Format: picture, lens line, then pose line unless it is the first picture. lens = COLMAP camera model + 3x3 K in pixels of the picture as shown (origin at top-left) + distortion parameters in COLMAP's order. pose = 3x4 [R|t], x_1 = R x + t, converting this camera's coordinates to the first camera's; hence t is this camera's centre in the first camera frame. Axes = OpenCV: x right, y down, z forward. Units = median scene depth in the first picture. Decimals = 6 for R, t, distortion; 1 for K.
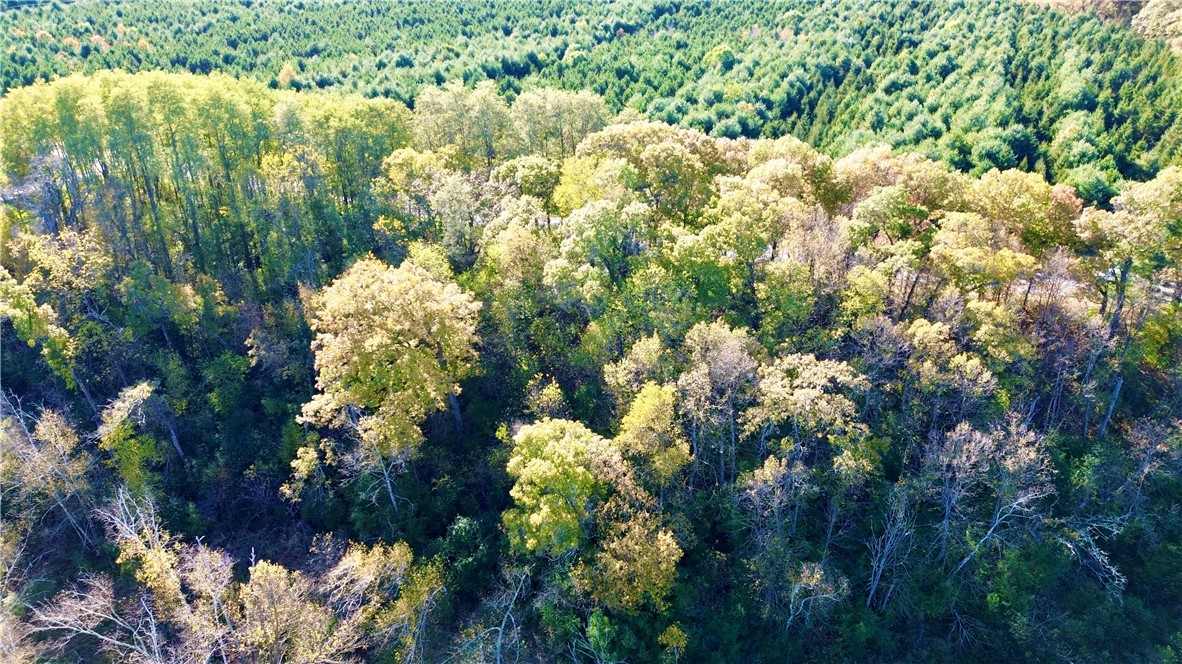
lens RADIAL K [[837.4, 0, 591.0], [0, 837.4, 332.0], [0, 0, 1]] dist [0.070466, -0.068006]
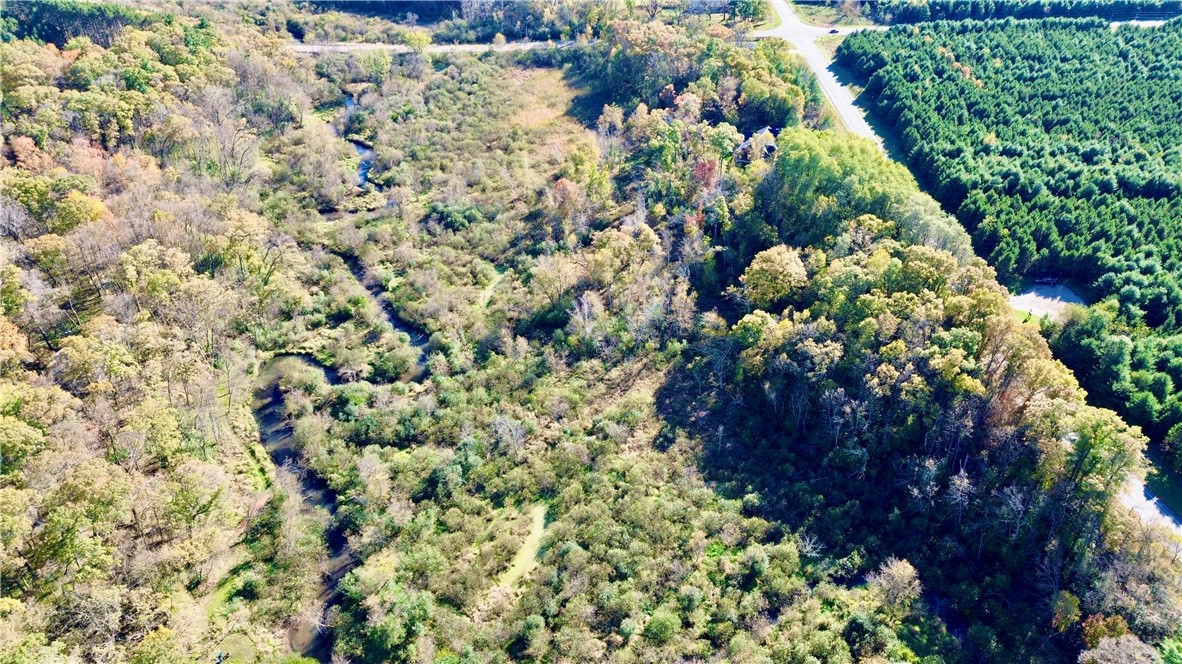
lens RADIAL K [[837.4, 0, 591.0], [0, 837.4, 332.0], [0, 0, 1]] dist [0.070466, -0.068006]
pose [[0.378035, 0.543415, -0.749526, 2.128390], [-0.423979, 0.821337, 0.381638, -0.769018], [0.823001, 0.173511, 0.540891, -1.265757]]
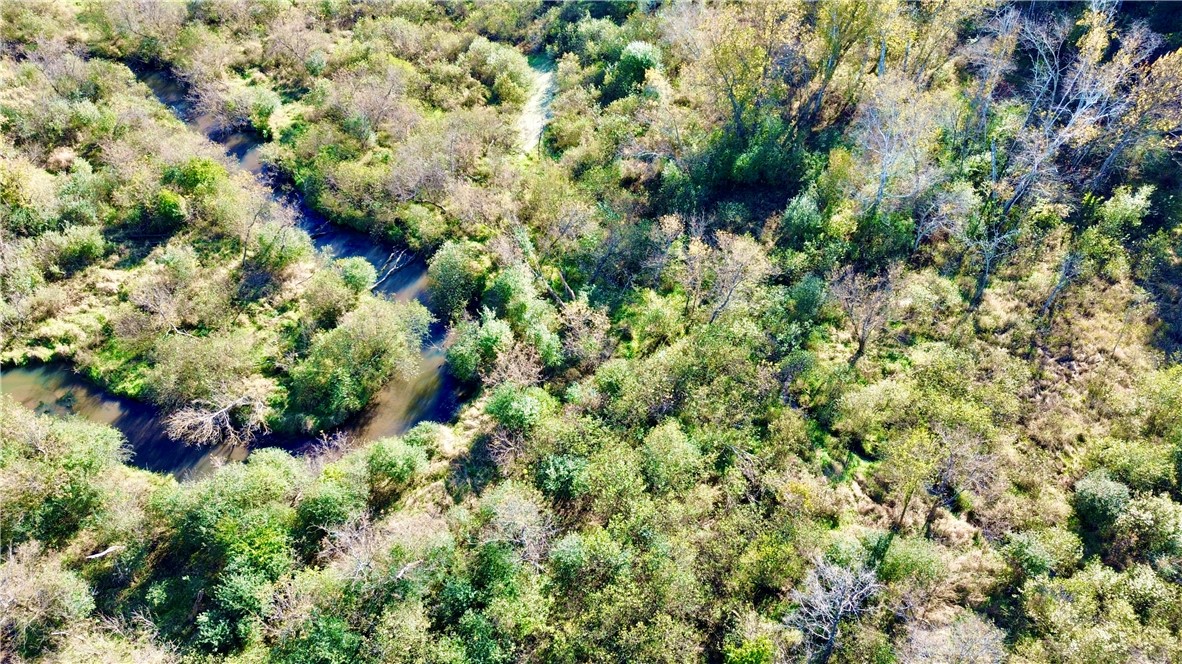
lens RADIAL K [[837.4, 0, 591.0], [0, 837.4, 332.0], [0, 0, 1]] dist [0.070466, -0.068006]
pose [[0.541727, 0.610206, -0.578083, 0.149136], [-0.383955, 0.791439, 0.475608, 0.287354], [0.747736, -0.035692, 0.663036, -0.554976]]
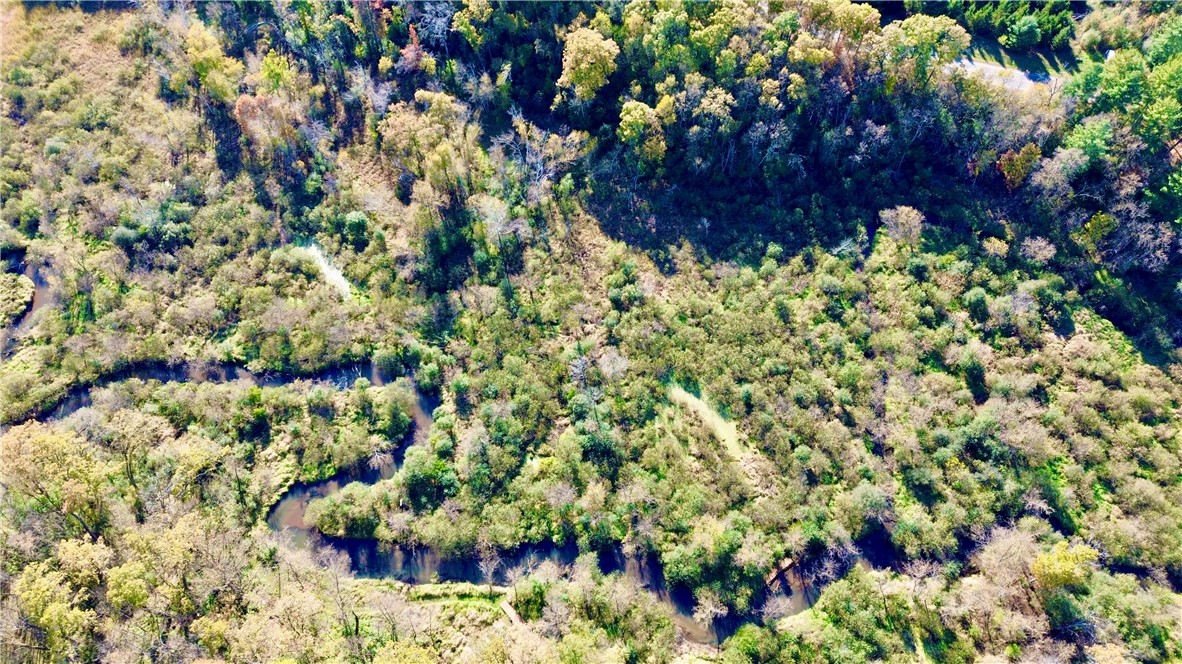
lens RADIAL K [[837.4, 0, 591.0], [0, 837.4, 332.0], [0, 0, 1]] dist [0.070466, -0.068006]
pose [[0.978427, 0.181472, -0.098738, 0.265952], [-0.102341, 0.840916, 0.531400, -0.851794], [0.179465, -0.509831, 0.841347, -2.205191]]
